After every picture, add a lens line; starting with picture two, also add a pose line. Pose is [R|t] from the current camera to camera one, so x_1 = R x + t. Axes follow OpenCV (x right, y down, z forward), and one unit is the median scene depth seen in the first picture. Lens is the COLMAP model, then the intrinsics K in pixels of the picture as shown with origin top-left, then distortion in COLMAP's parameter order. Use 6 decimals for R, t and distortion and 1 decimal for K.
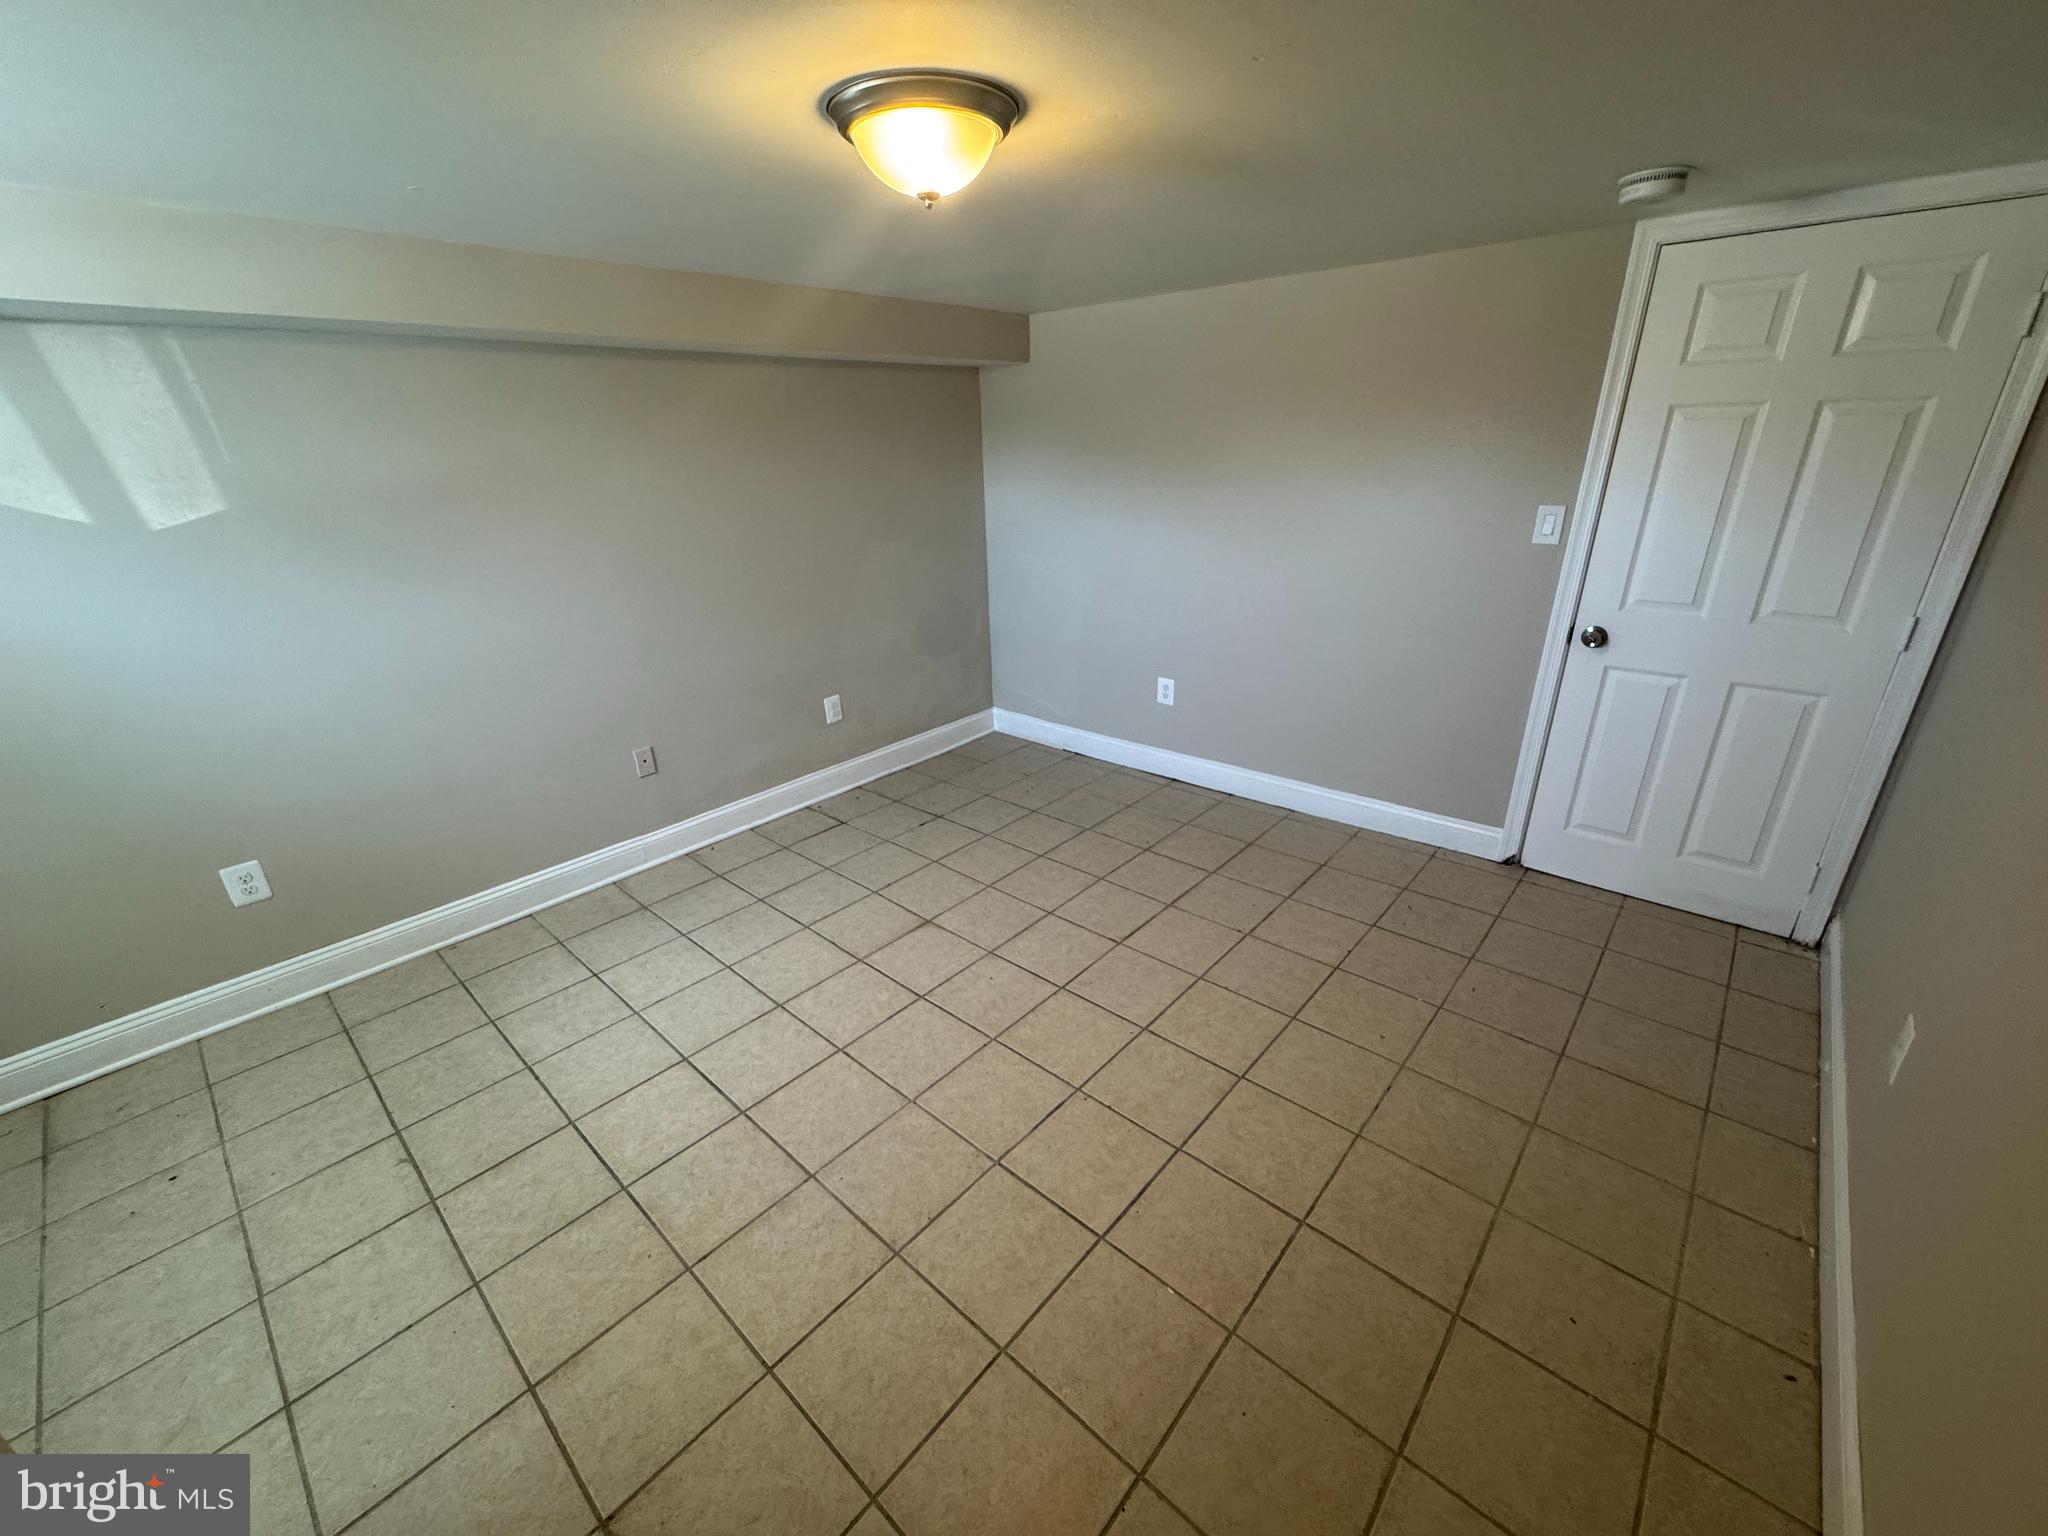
lens RADIAL K [[819.8, 0, 1024.0], [0, 819.8, 768.0], [0, 0, 1]] dist [-0.001919, 0.000004]
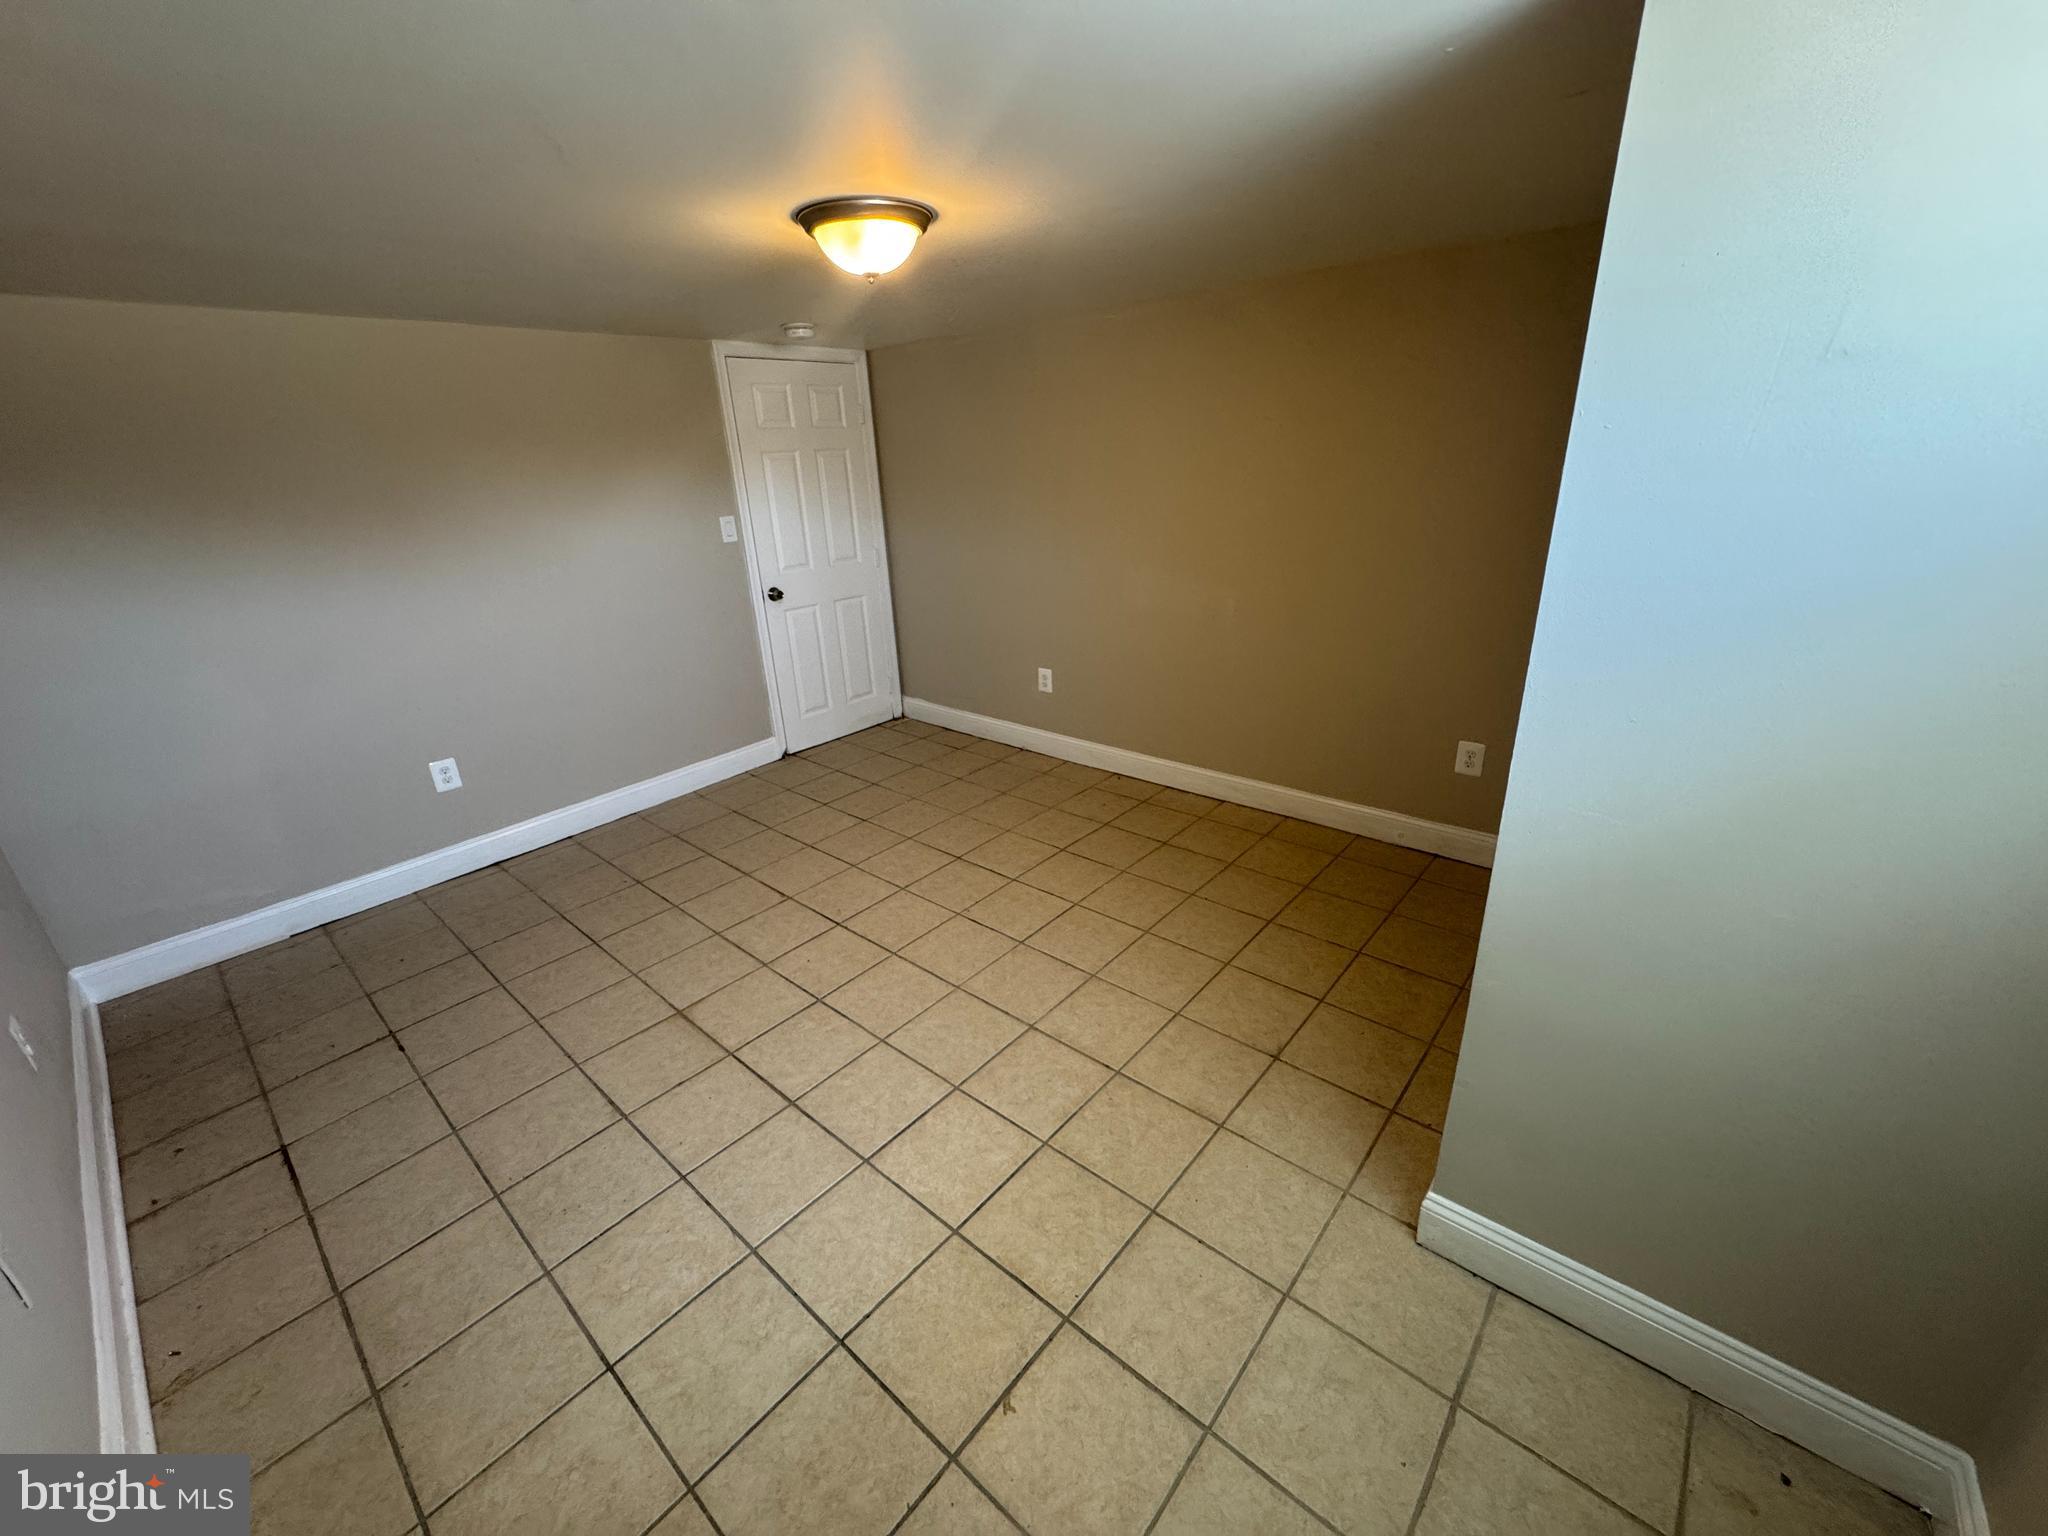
lens RADIAL K [[819.8, 0, 1024.0], [0, 819.8, 768.0], [0, 0, 1]] dist [-0.001919, 0.000004]
pose [[-0.016227, -0.333945, 0.942453, -0.978218], [0.418471, 0.853785, 0.309732, -0.171750], [-0.908085, 0.399415, 0.125892, 0.523166]]
